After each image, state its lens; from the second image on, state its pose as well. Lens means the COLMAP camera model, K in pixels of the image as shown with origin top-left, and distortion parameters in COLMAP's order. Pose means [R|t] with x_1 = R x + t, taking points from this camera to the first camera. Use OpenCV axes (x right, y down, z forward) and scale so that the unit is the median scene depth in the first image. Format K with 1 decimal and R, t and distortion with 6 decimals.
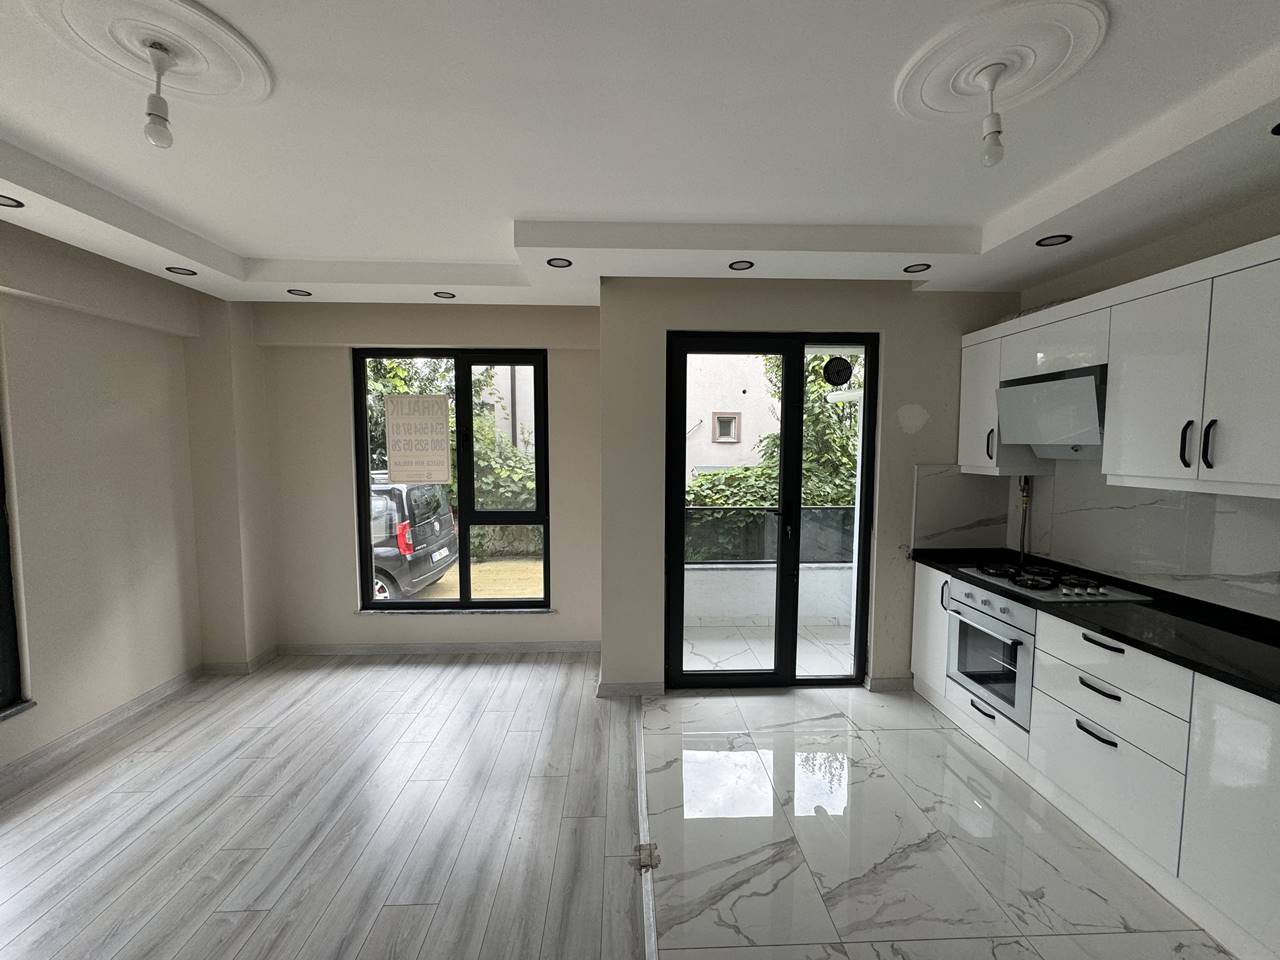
lens RADIAL K [[507.0, 0, 640.0], [0, 507.0, 480.0], [0, 0, 1]] dist [-0.000719, -0.000255]
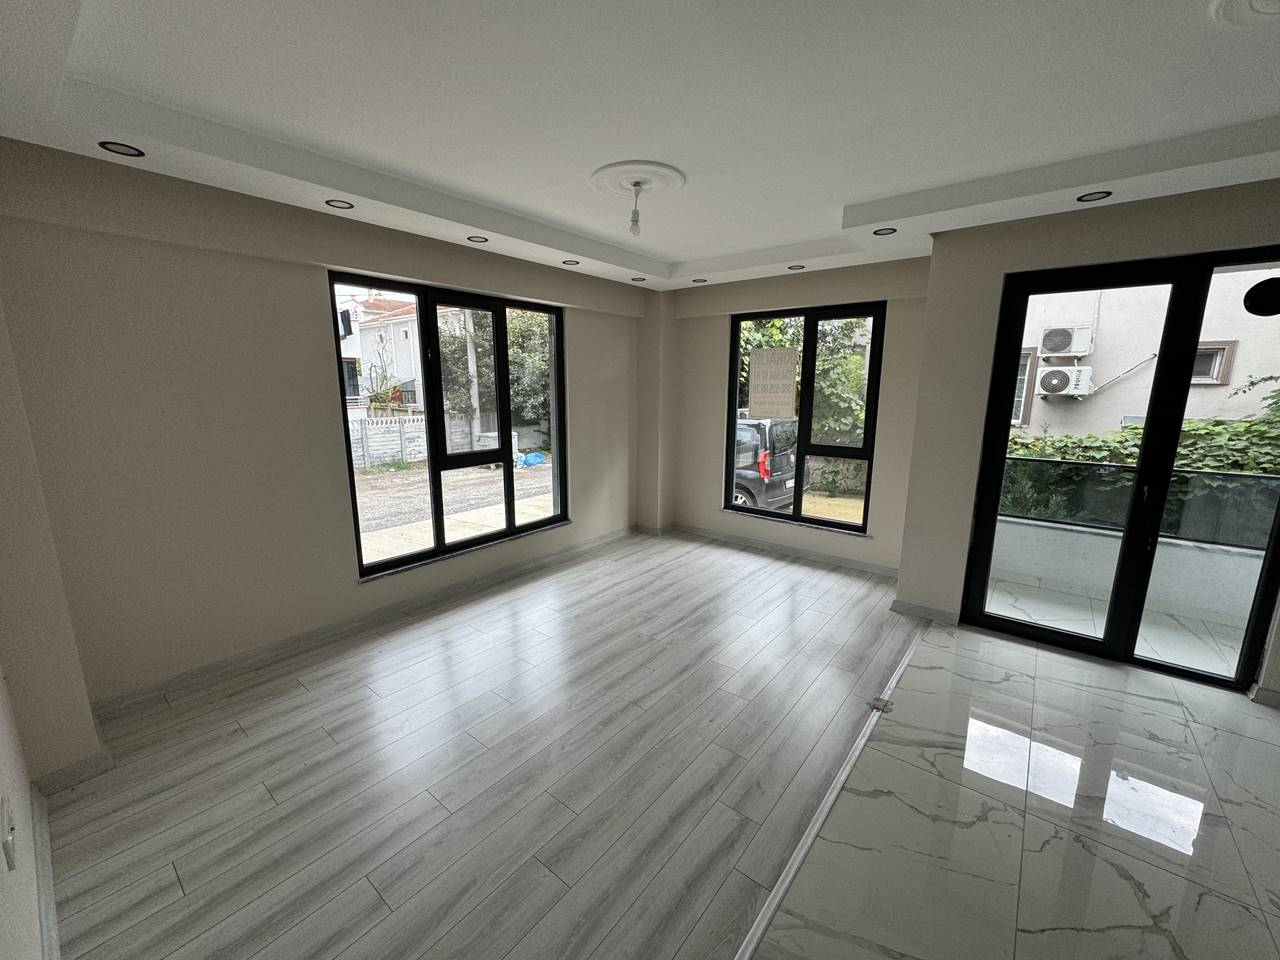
lens RADIAL K [[507.0, 0, 640.0], [0, 507.0, 480.0], [0, 0, 1]] dist [-0.000719, -0.000255]
pose [[0.755200, 0.122993, -0.643852, 0.184509], [-0.047926, 0.989970, 0.132897, 0.005788], [0.653740, -0.069506, 0.753520, -0.219918]]
